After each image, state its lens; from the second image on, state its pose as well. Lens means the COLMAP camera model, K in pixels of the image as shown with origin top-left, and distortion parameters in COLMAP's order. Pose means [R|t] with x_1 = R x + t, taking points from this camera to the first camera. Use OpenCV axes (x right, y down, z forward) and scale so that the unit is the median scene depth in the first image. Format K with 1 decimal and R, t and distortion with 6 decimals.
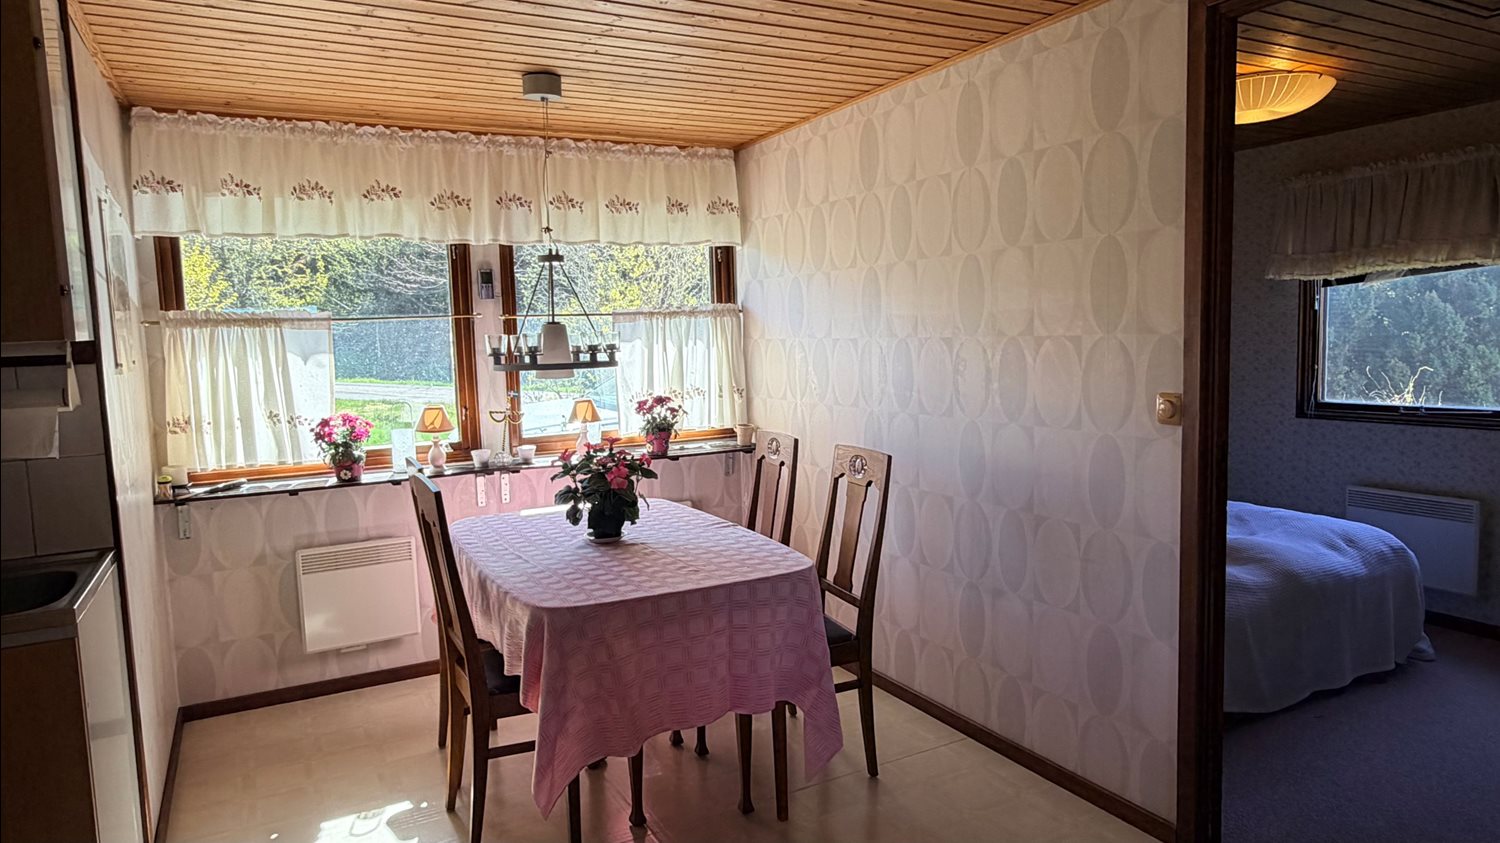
lens RADIAL K [[923.0, 0, 749.7], [0, 923.0, 419.8], [0, 0, 1]] dist [-0.002435, 0.000988]
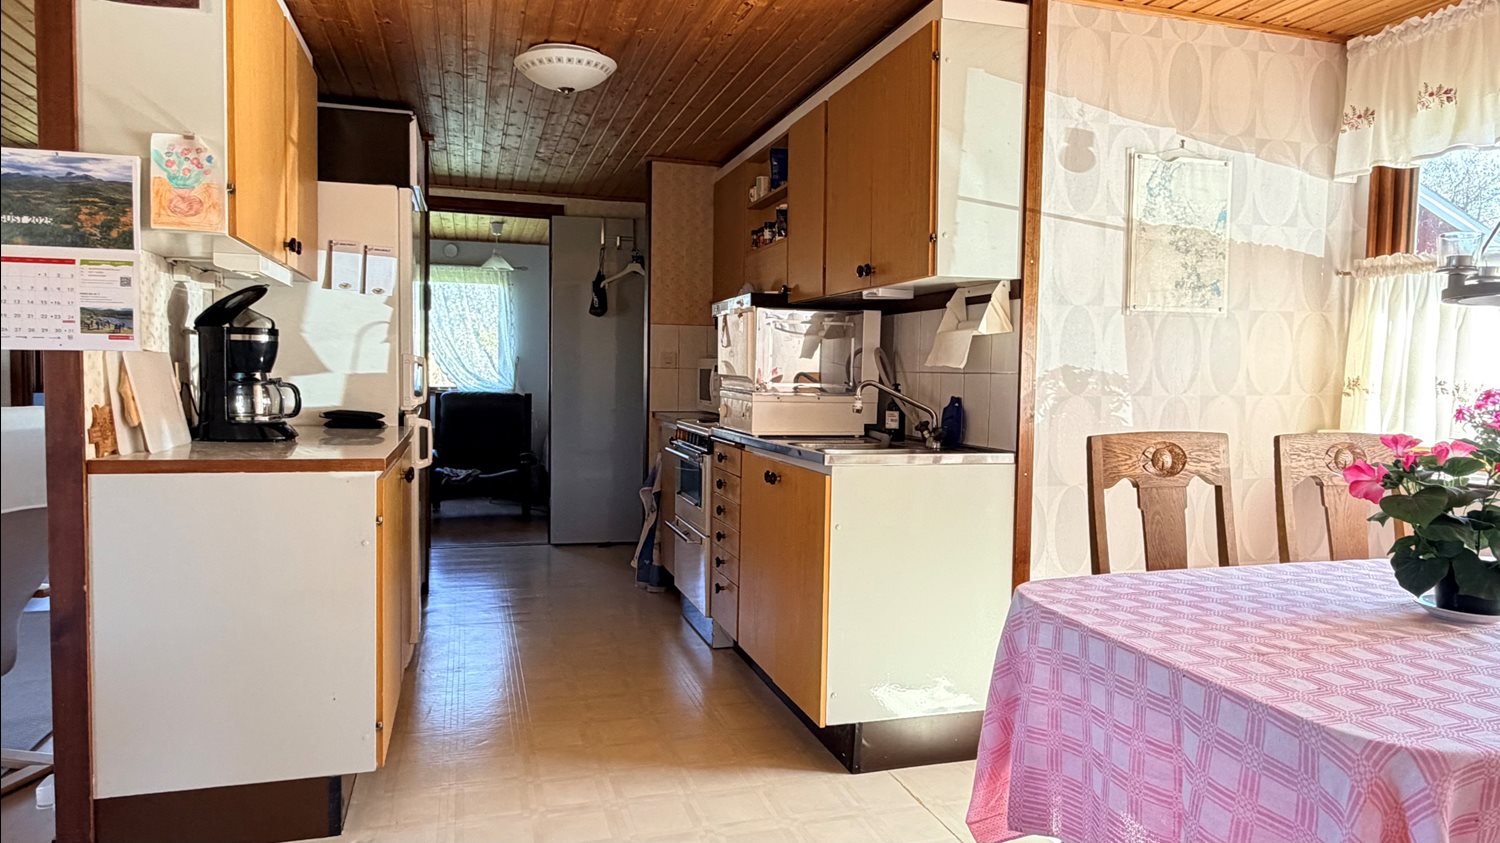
lens RADIAL K [[923.0, 0, 756.7], [0, 923.0, 418.1], [0, 0, 1]] dist [-0.002435, 0.000988]
pose [[-0.186428, 0.076021, -0.979523, 0.381761], [-0.103868, 0.989889, 0.096594, 0.009876], [0.976963, 0.119749, -0.176647, 0.623207]]
